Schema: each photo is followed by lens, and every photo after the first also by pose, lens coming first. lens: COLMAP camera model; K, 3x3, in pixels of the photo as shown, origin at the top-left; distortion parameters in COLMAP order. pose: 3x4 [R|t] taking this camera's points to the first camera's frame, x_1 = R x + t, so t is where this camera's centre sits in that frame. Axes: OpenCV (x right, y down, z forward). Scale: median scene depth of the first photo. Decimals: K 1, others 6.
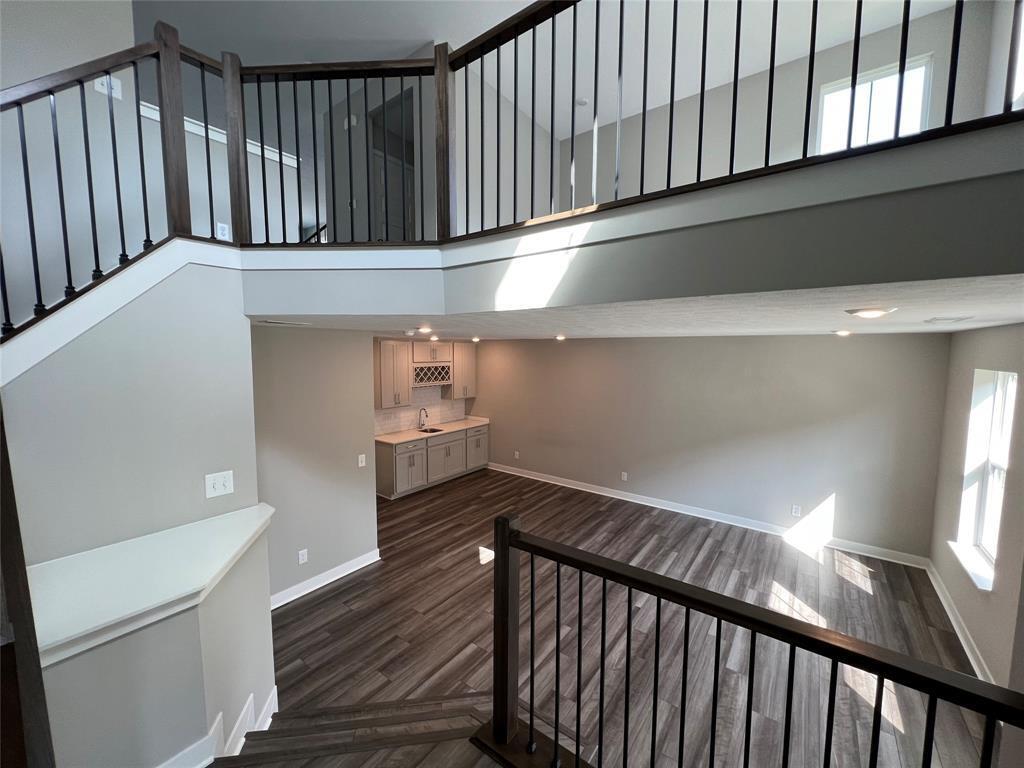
lens RADIAL K [[409.6, 0, 513.3], [0, 409.6, 386.3], [0, 0, 1]] dist [-0.001421, 0.000018]
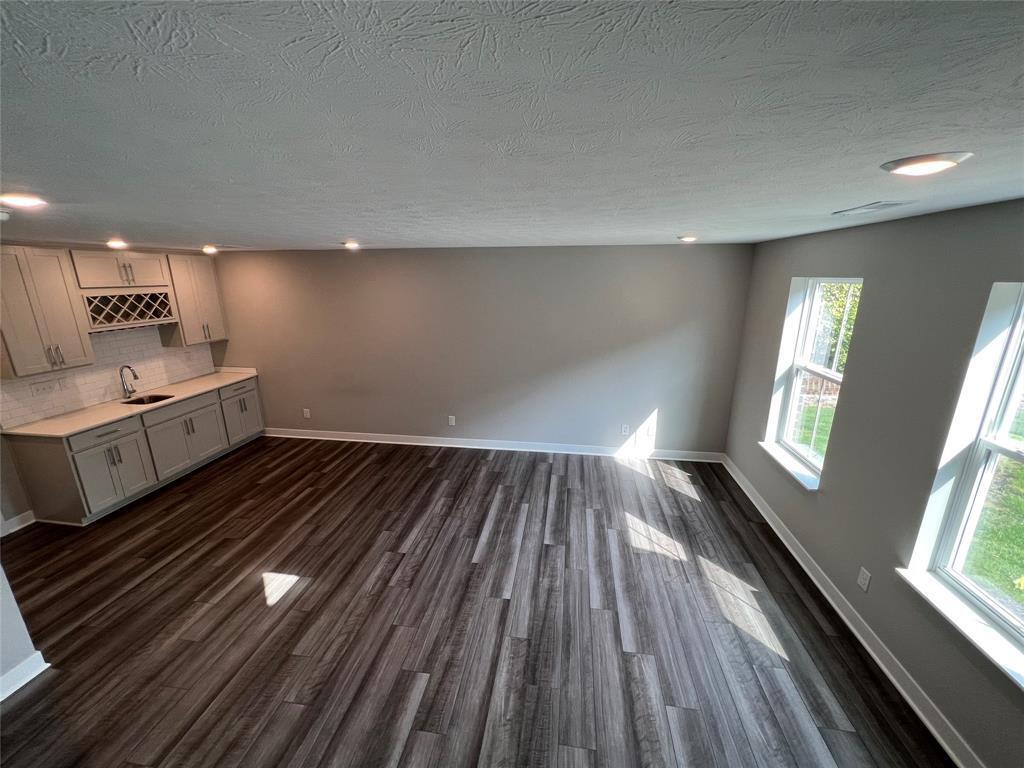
lens RADIAL K [[409.6, 0, 513.3], [0, 409.6, 386.3], [0, 0, 1]] dist [-0.001421, 0.000018]
pose [[0.881172, -0.132956, 0.453716, 0.010618], [0.050132, 0.980510, 0.189965, -0.003349], [-0.470130, -0.144646, 0.870664, 0.245482]]
